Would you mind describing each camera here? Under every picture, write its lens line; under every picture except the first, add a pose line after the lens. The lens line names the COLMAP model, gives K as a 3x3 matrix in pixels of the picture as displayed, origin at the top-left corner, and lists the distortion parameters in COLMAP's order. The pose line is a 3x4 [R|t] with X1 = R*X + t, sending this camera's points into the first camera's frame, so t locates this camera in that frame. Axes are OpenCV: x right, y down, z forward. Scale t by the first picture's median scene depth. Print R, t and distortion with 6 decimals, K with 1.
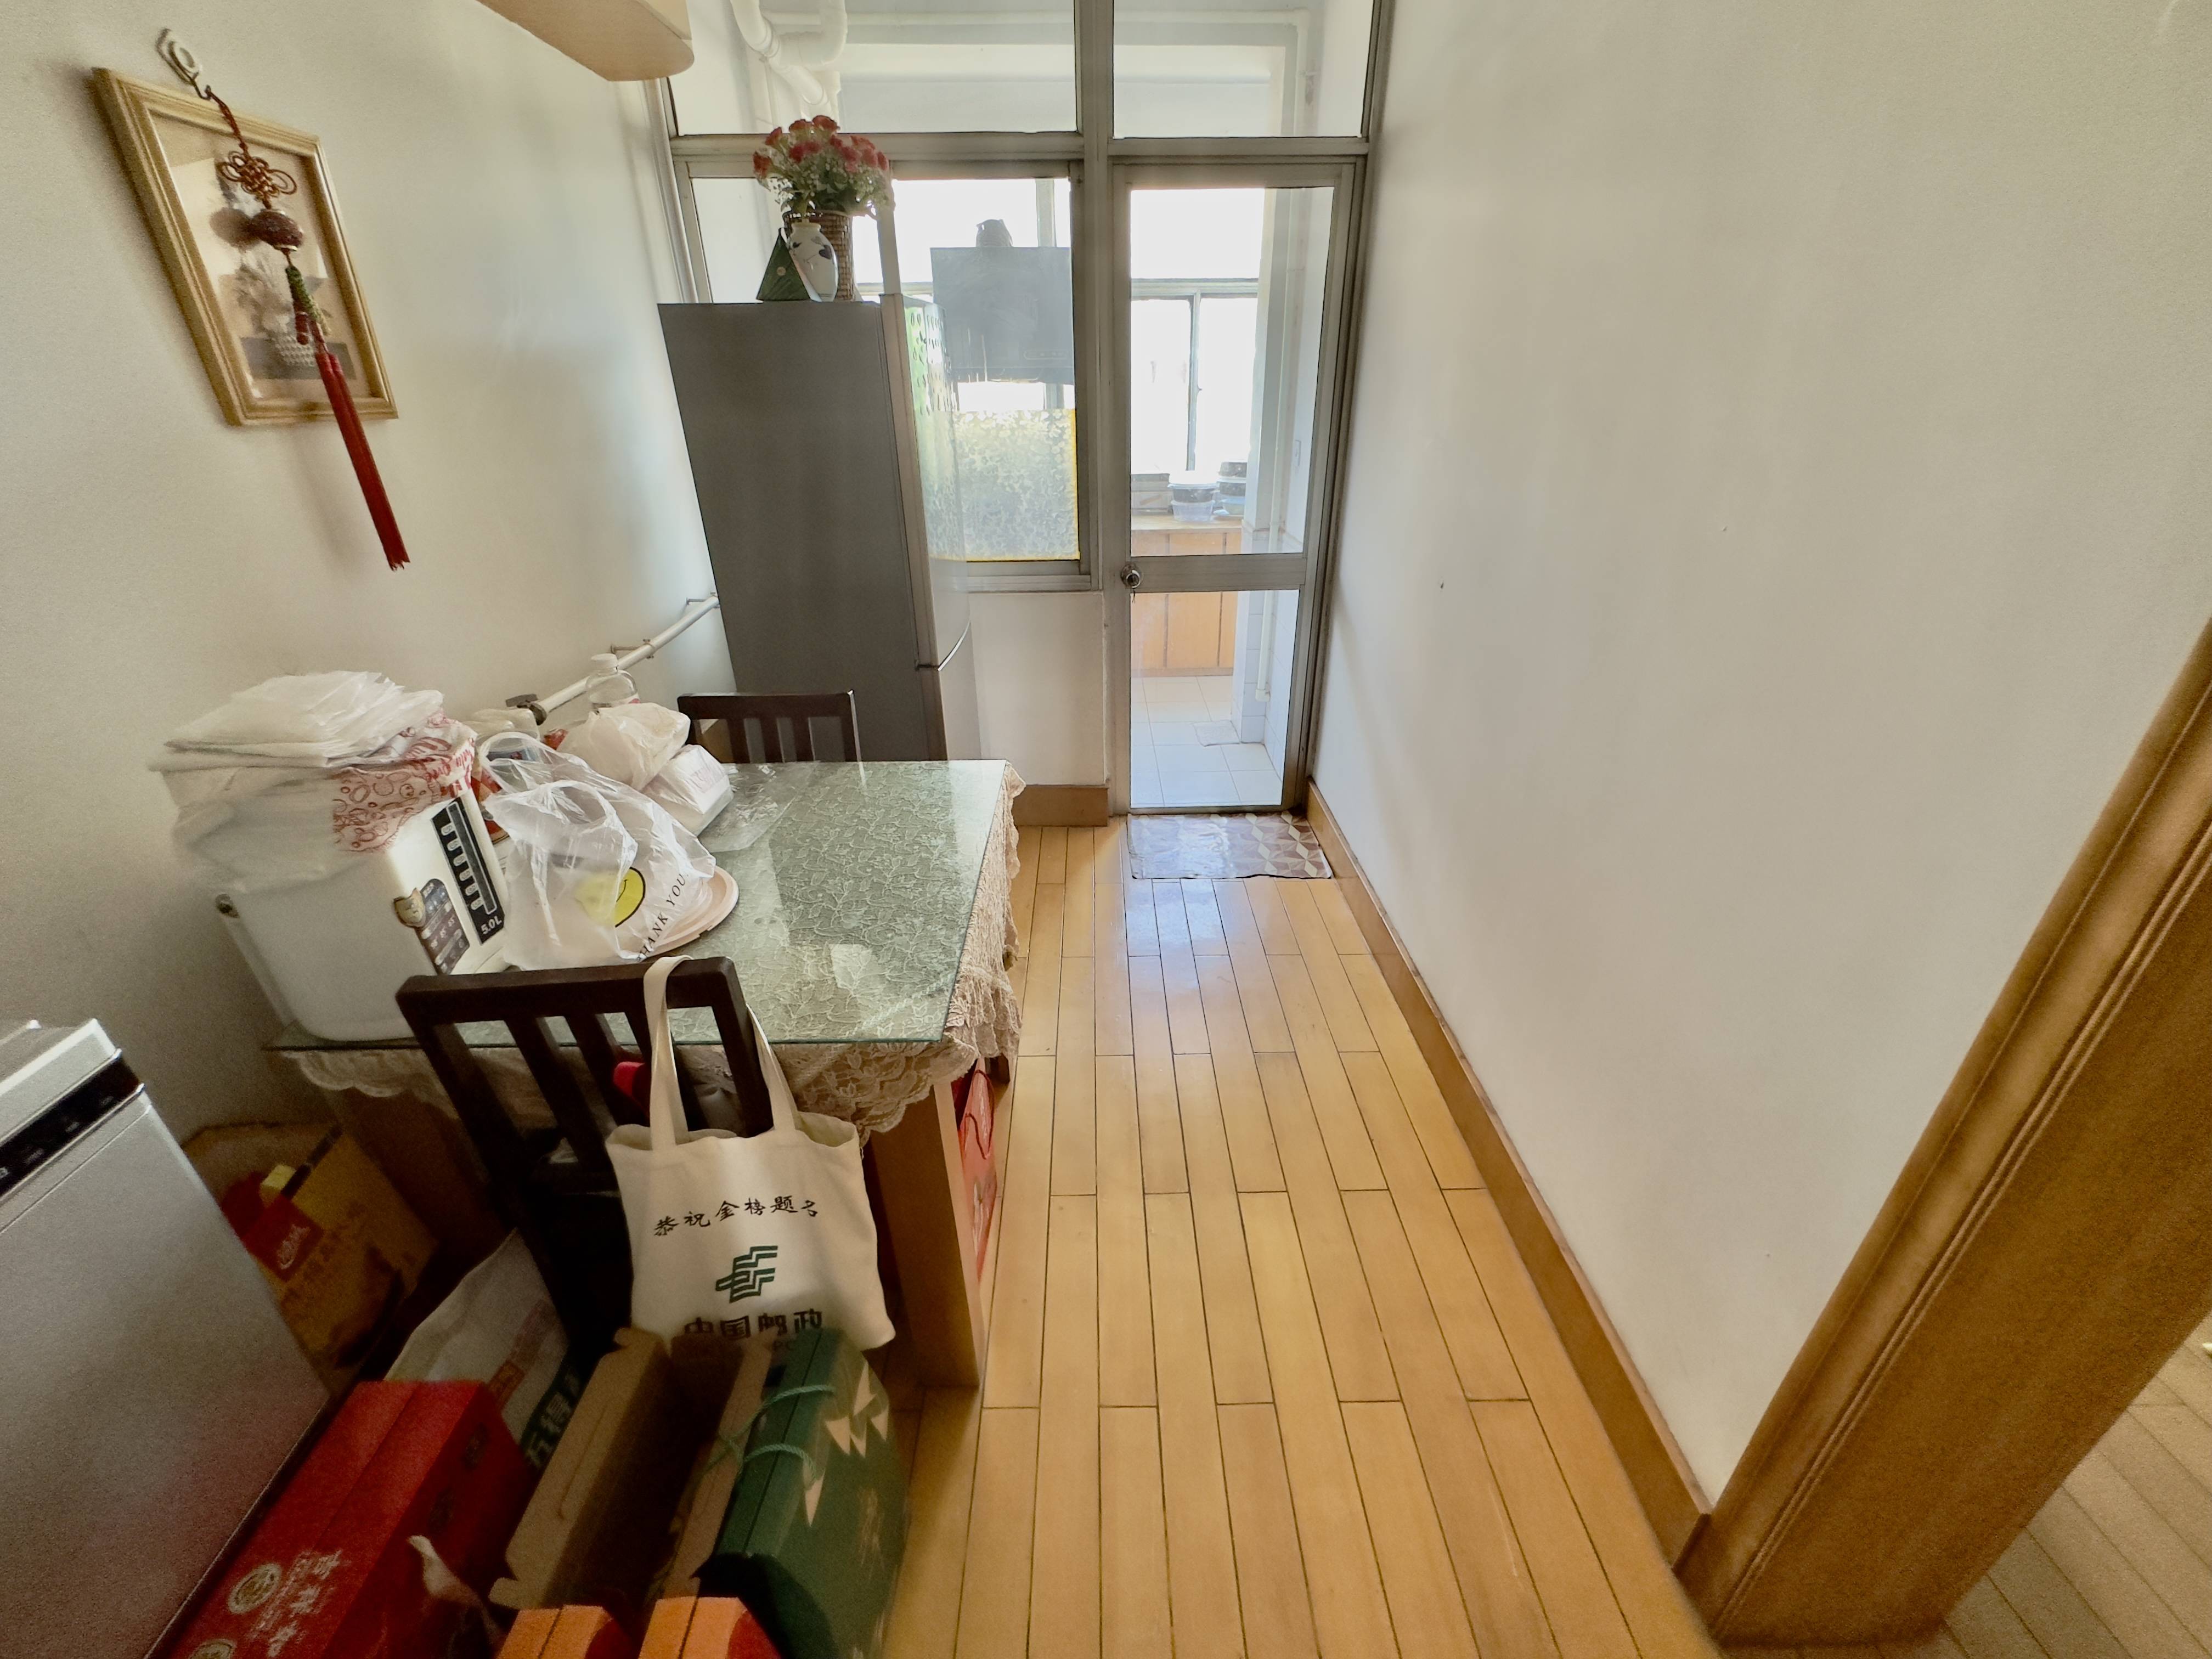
lens RADIAL K [[889.6, 0, 1109.6], [0, 889.6, 825.8], [0, 0, 1]] dist [-0.001055, -0.000016]
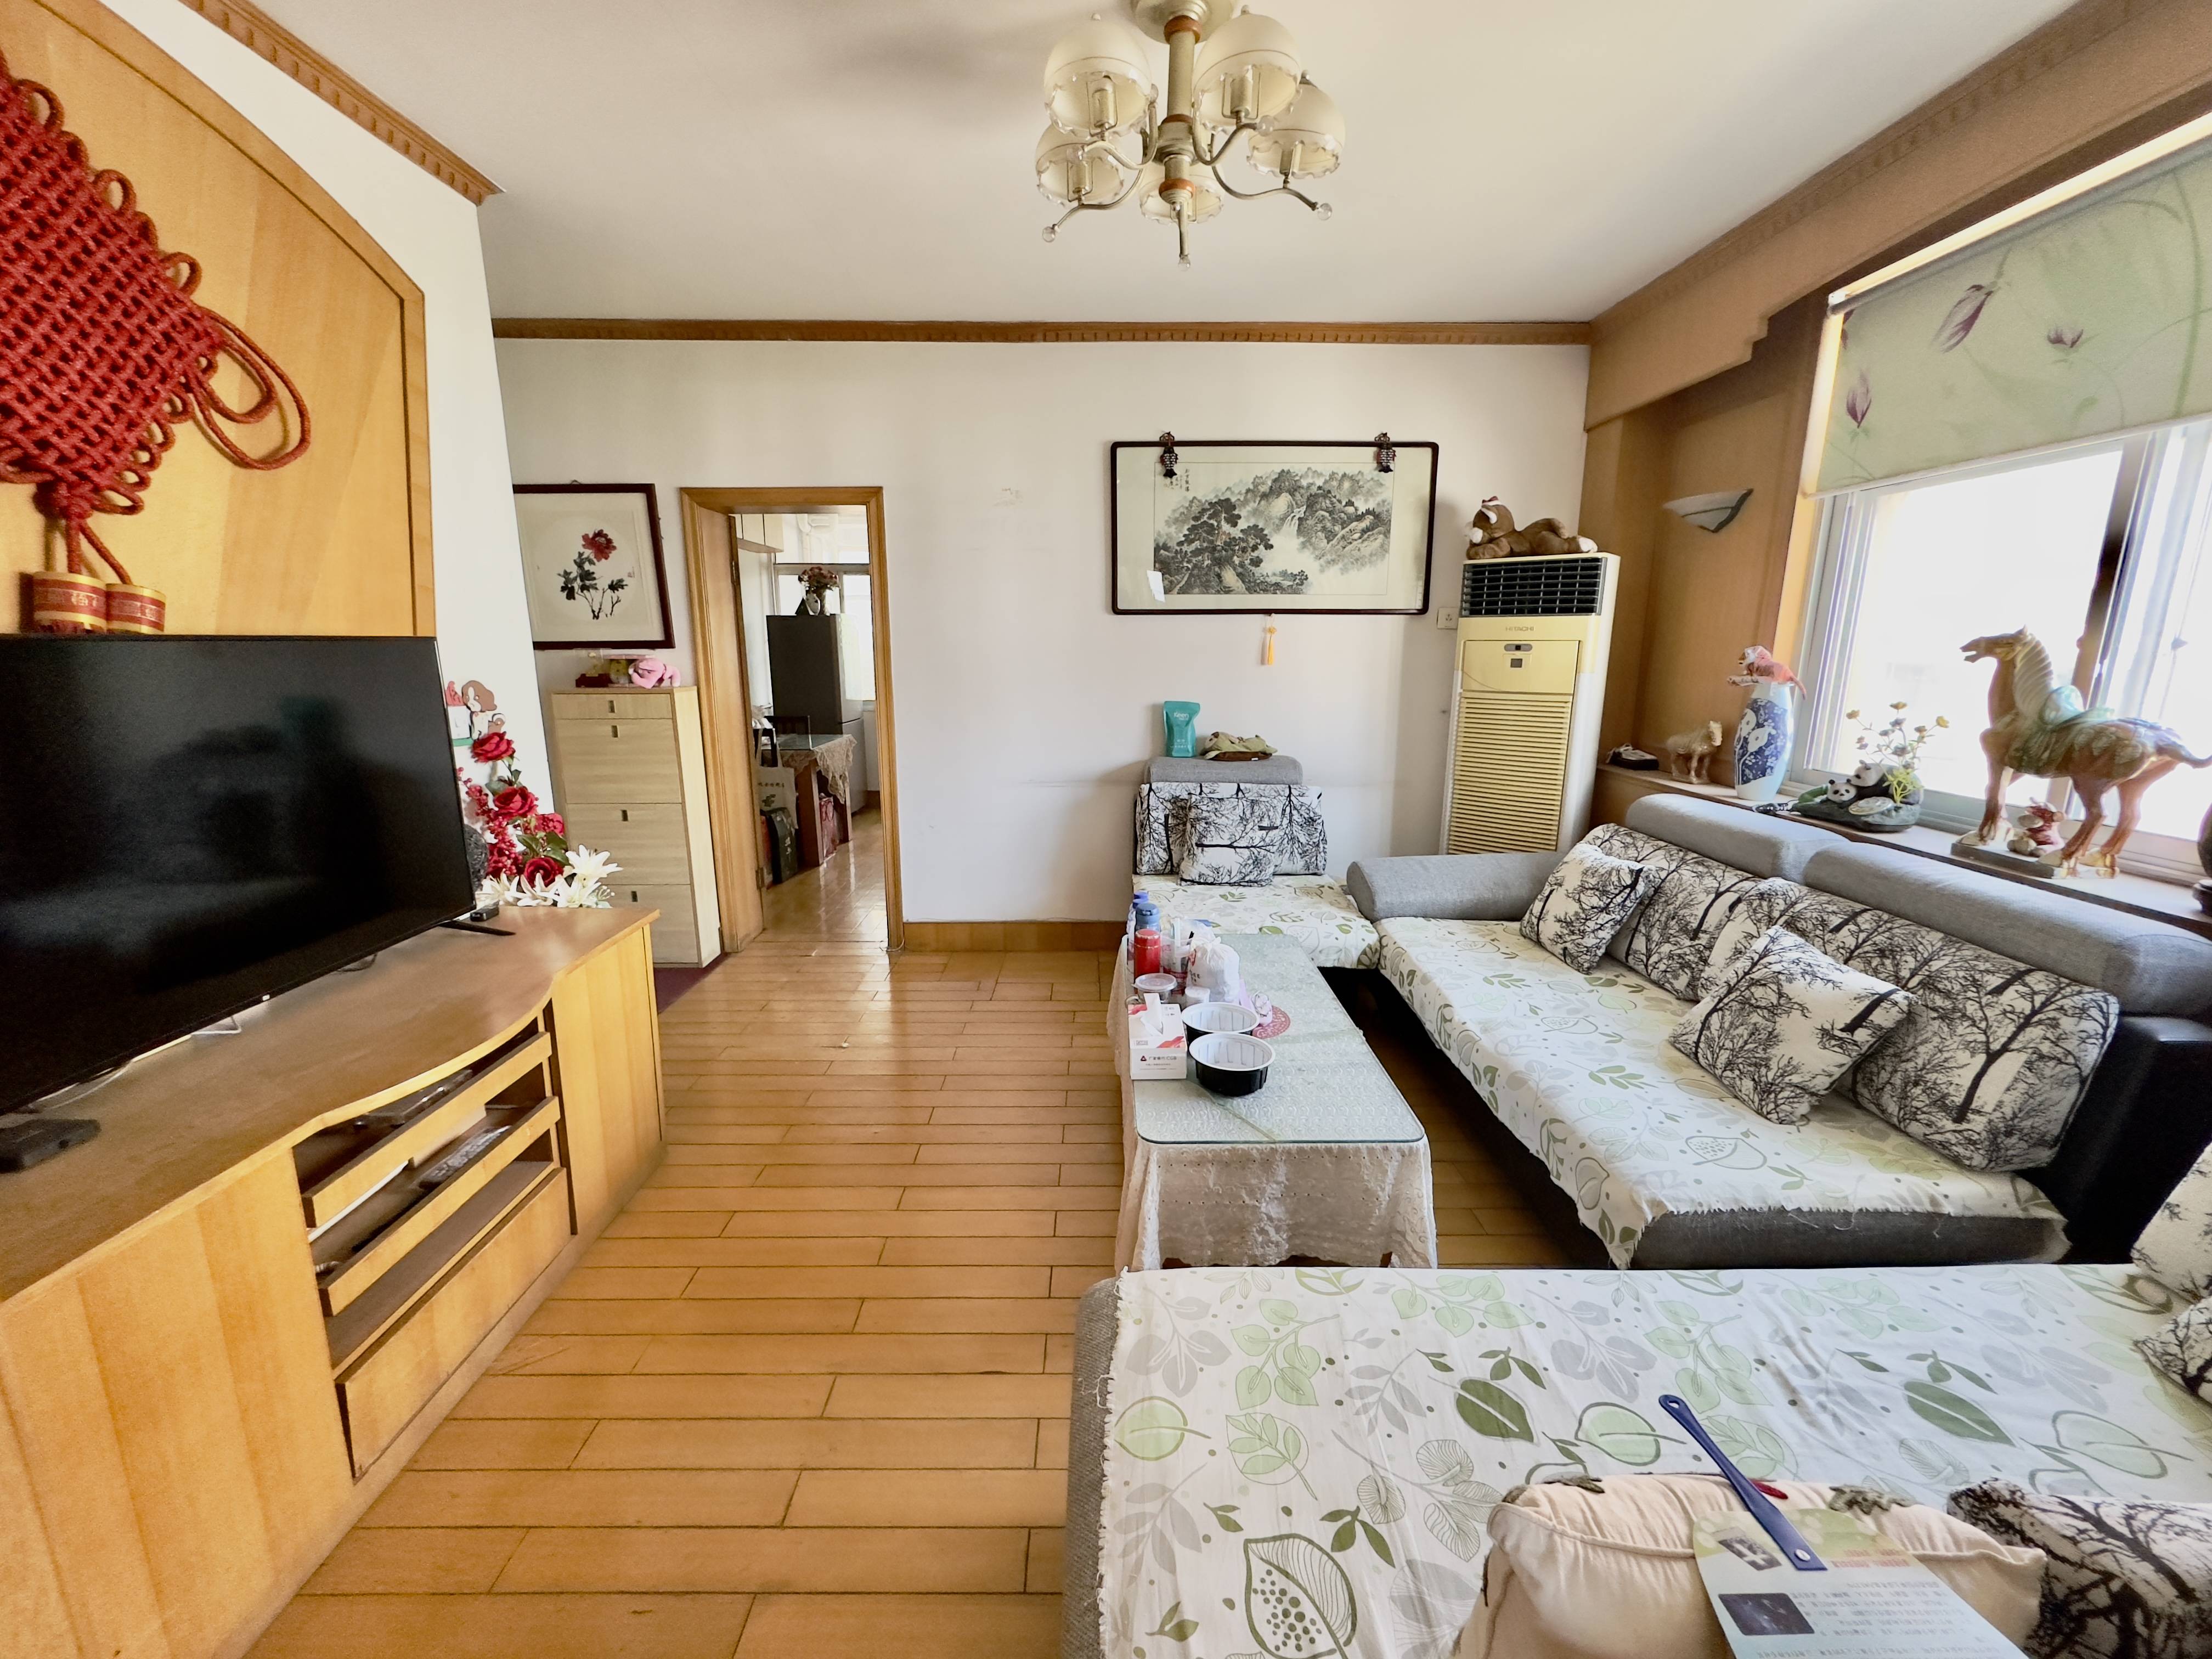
lens RADIAL K [[889.6, 0, 1102.9], [0, 889.6, 826.4], [0, 0, 1]] dist [-0.001055, -0.000016]
pose [[0.999689, 0.011987, -0.021861, 0.768345], [-0.017114, 0.967563, -0.252048, 0.909776], [0.018130, 0.252344, 0.967468, -1.829721]]
